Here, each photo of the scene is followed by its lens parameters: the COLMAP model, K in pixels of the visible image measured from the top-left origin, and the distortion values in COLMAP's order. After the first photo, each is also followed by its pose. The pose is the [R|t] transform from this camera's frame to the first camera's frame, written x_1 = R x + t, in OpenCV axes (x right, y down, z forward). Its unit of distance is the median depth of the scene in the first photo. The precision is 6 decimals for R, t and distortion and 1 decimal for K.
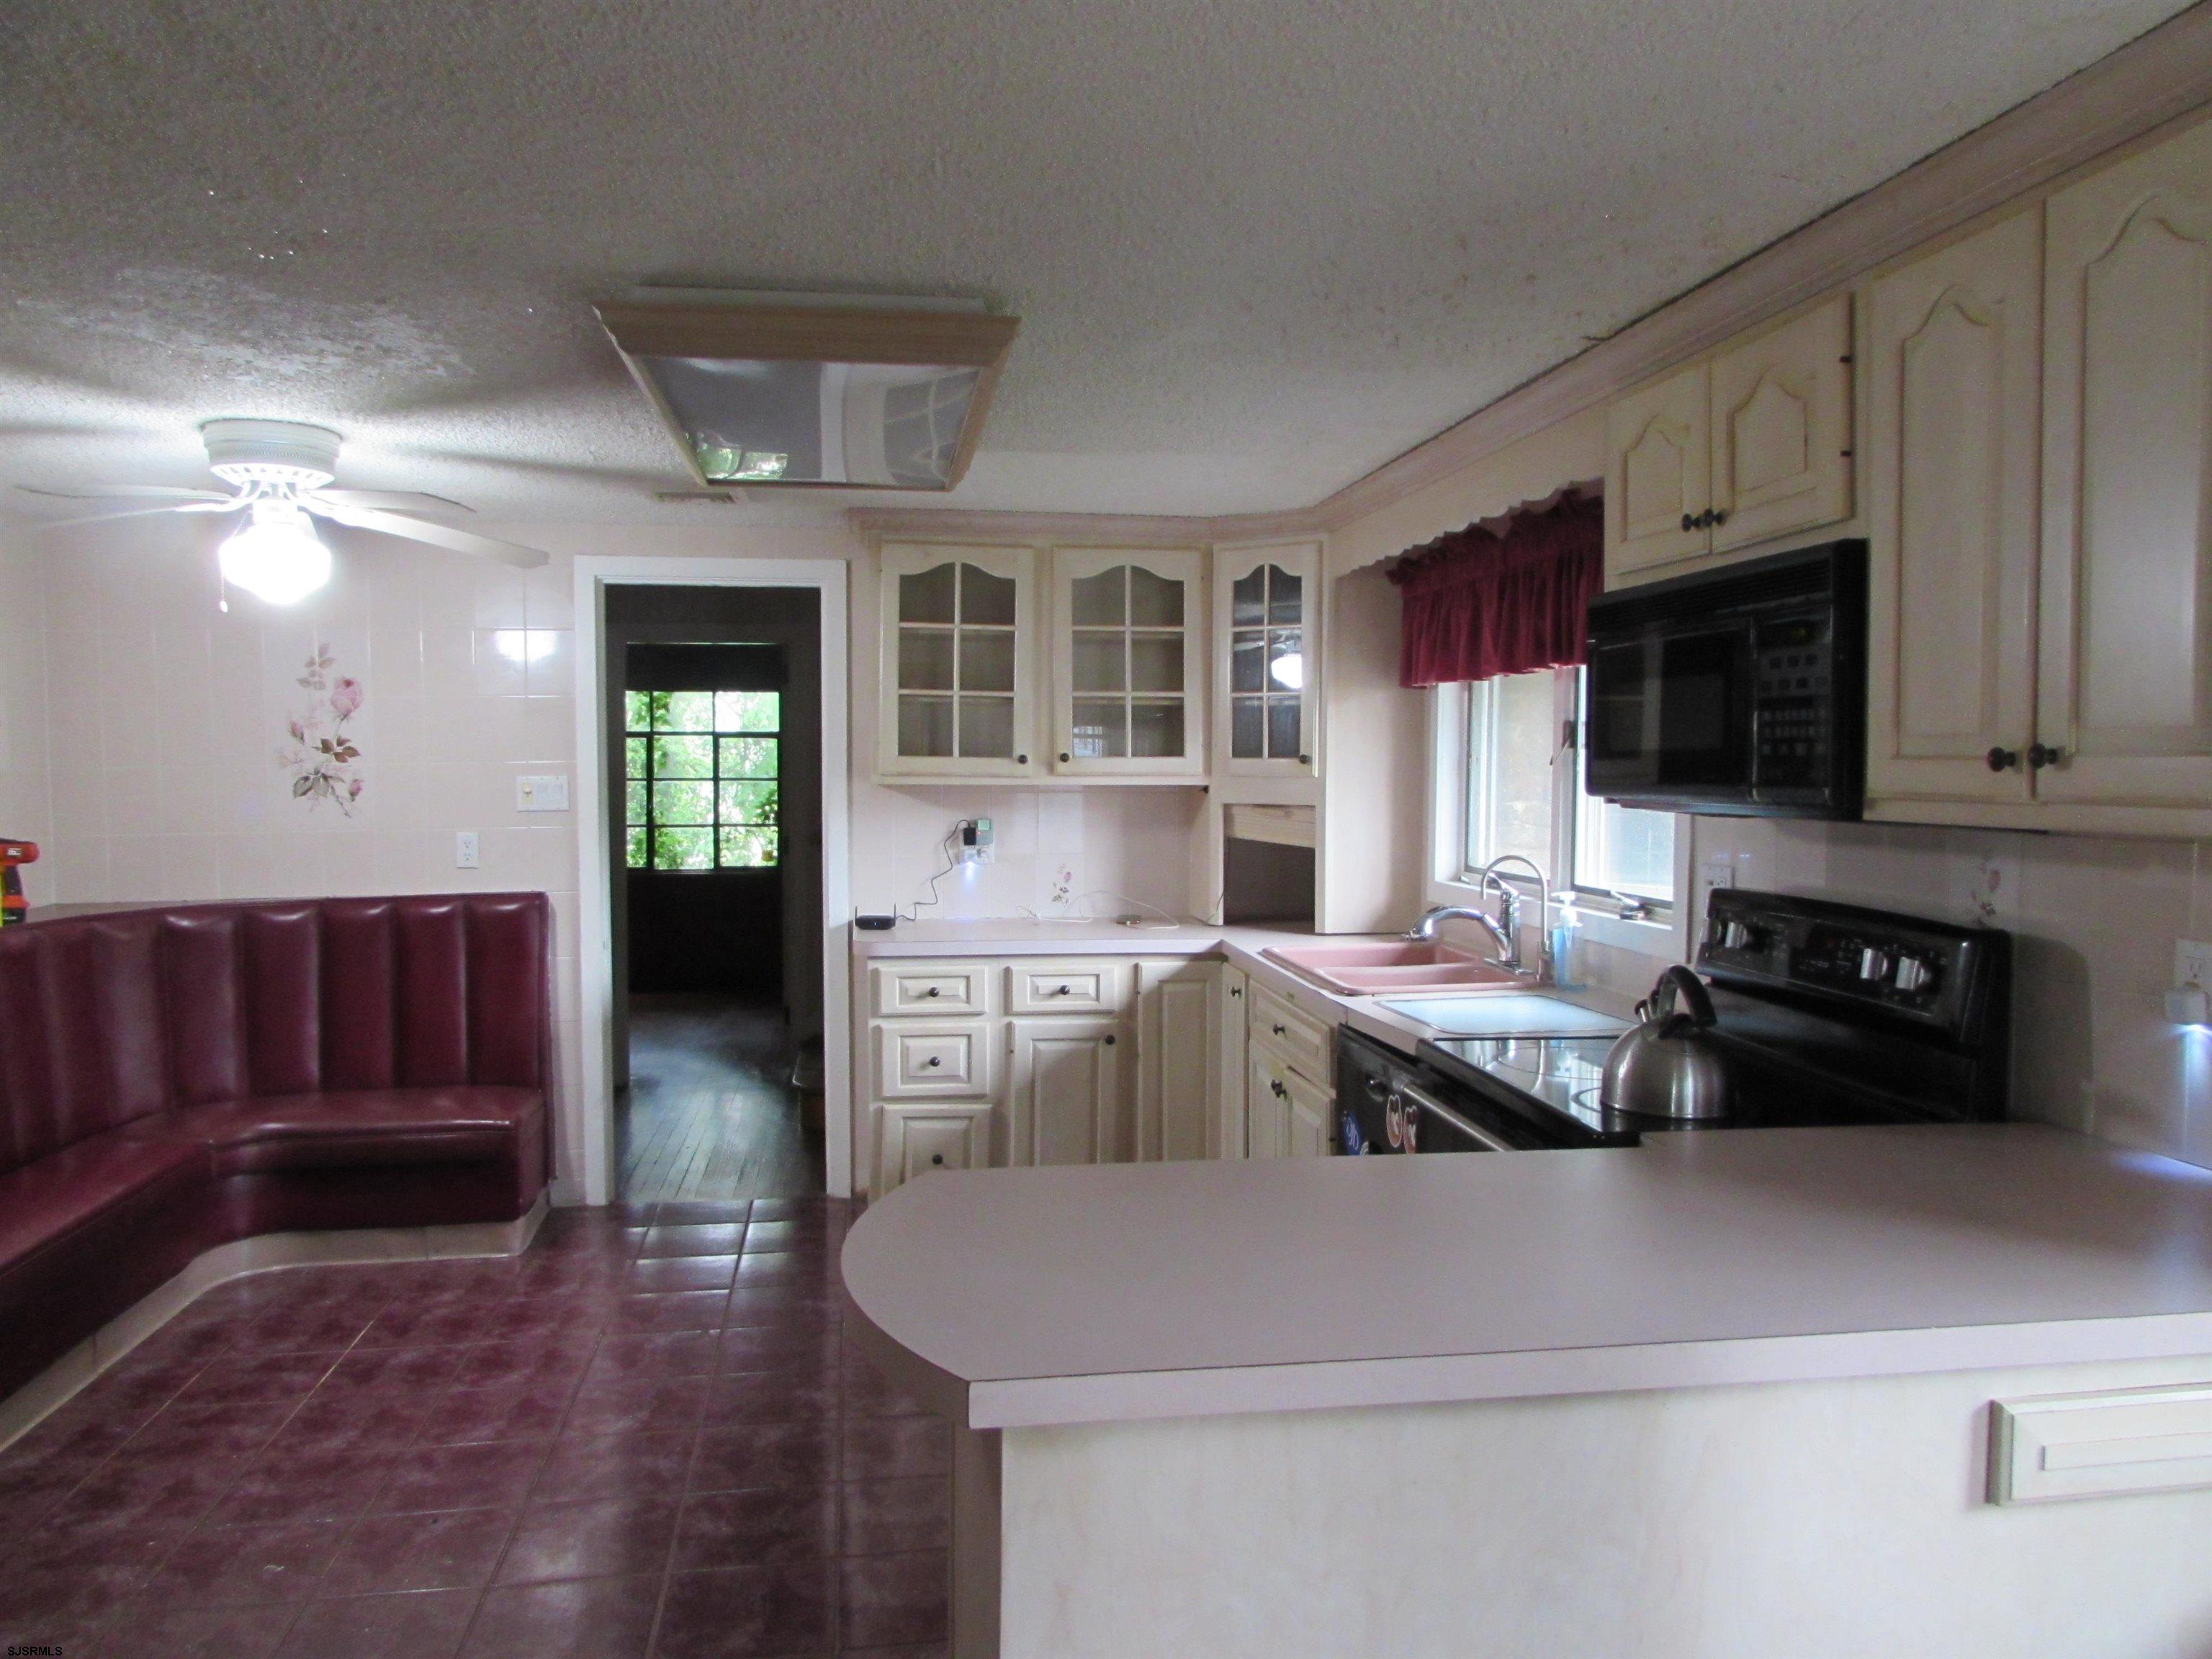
lens RADIAL K [[1567.6, 0, 1110.8], [0, 1567.6, 824.3], [0, 0, 1]] dist [-0.034361, 0.020811]
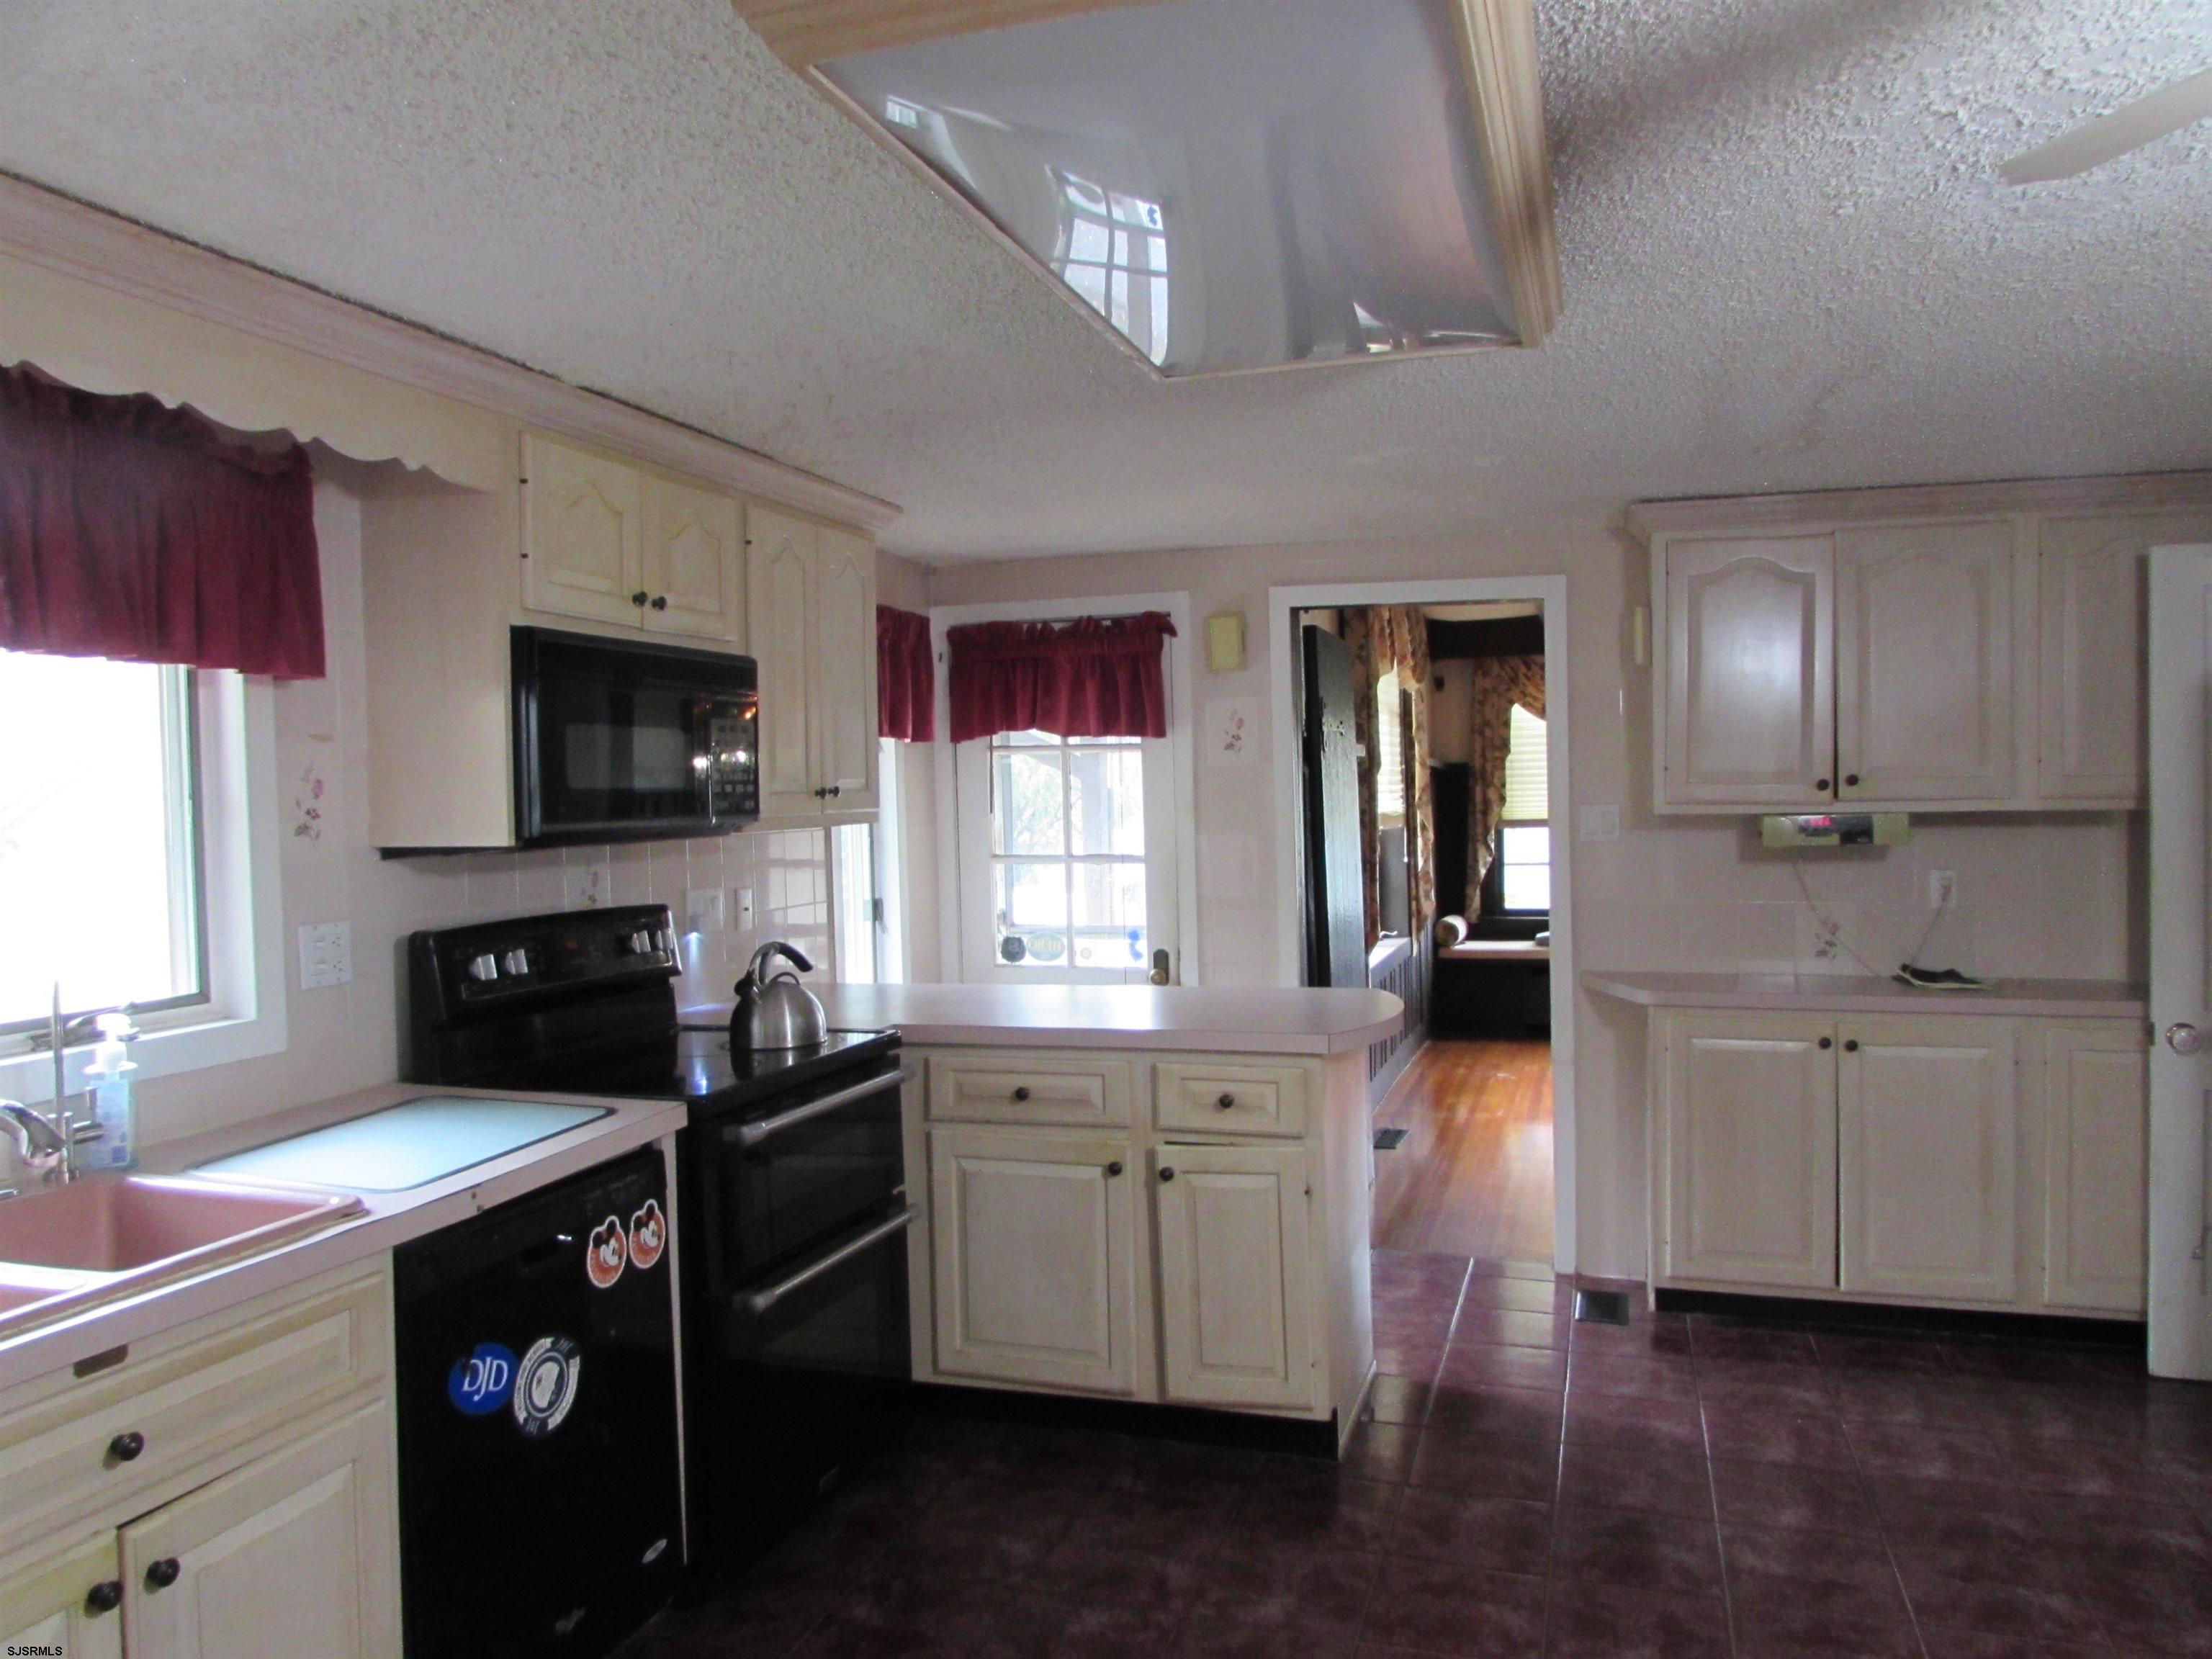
lens RADIAL K [[1567.6, 0, 1112.8], [0, 1567.6, 834.8], [0, 0, 1]] dist [-0.034361, 0.020811]
pose [[-0.891423, 0.001895, 0.453167, -0.276525], [0.037263, 0.996911, 0.069133, -0.045950], [-0.451637, 0.078513, -0.888741, 1.066845]]
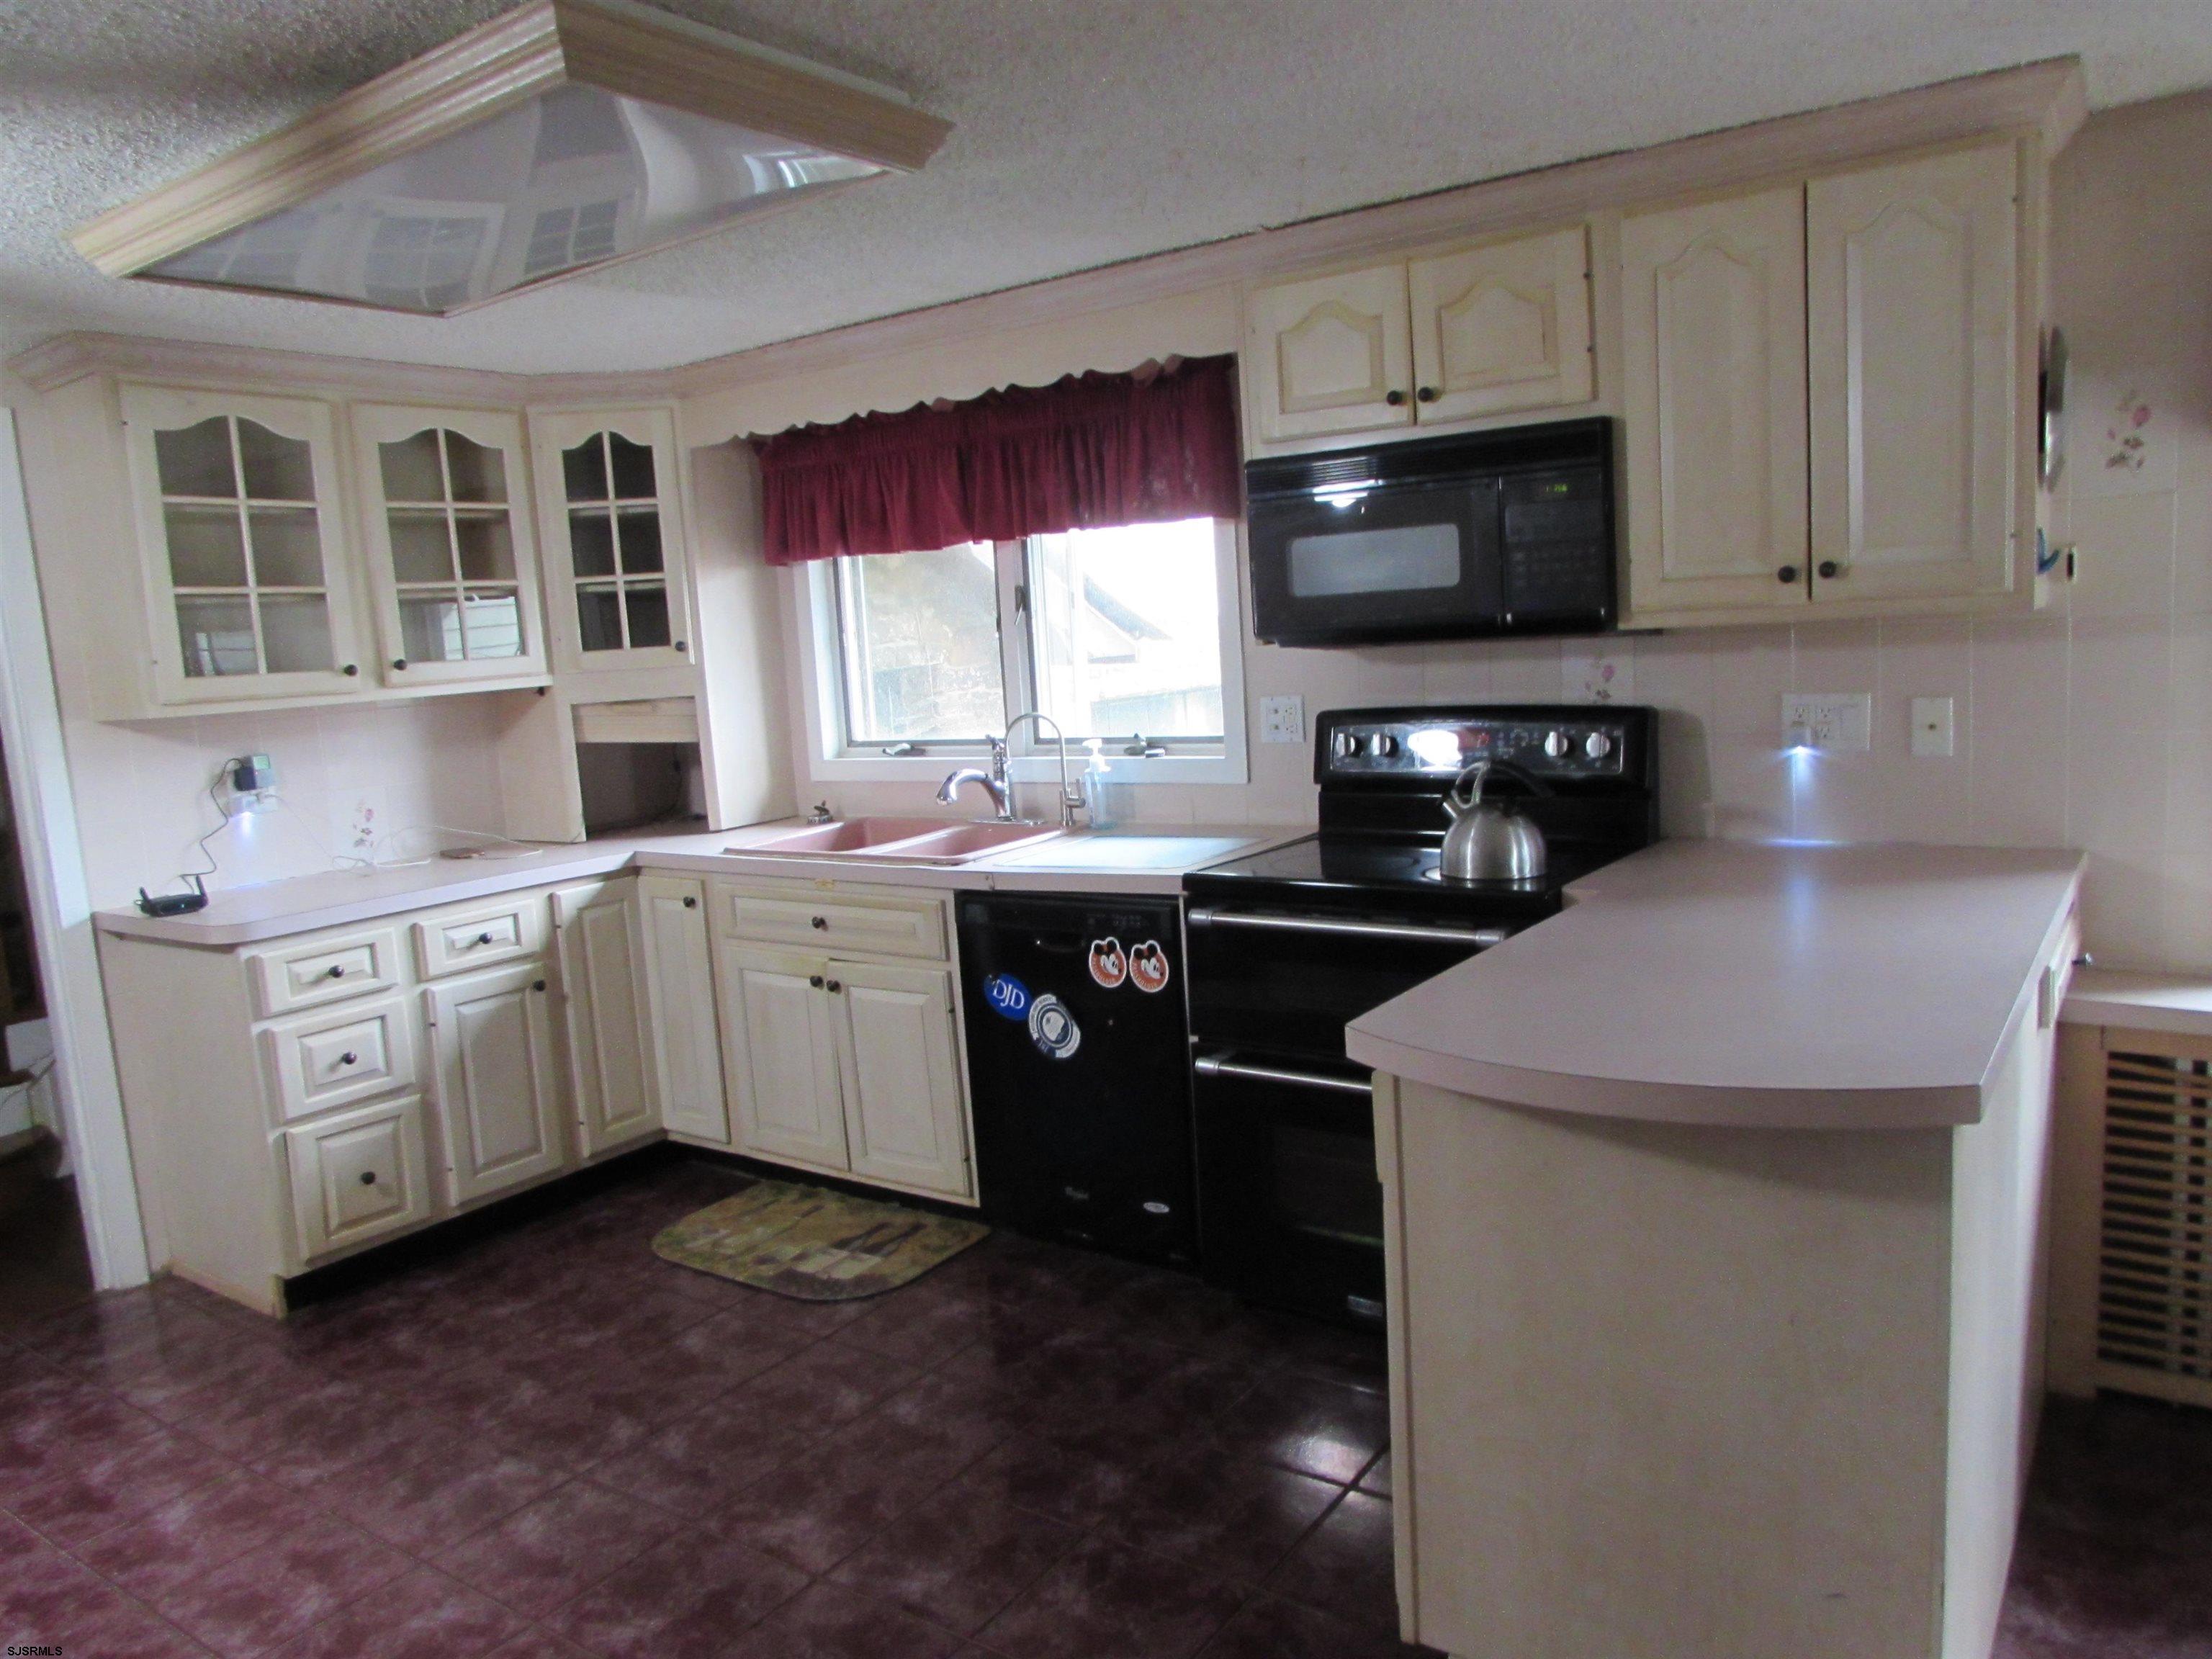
lens RADIAL K [[1567.6, 0, 1106.9], [0, 1567.6, 833.7], [0, 0, 1]] dist [-0.034361, 0.020811]
pose [[0.695195, -0.145387, 0.703965, -0.375542], [0.096473, 0.989343, 0.109053, -0.008736], [-0.712318, -0.007899, 0.701812, 0.175017]]
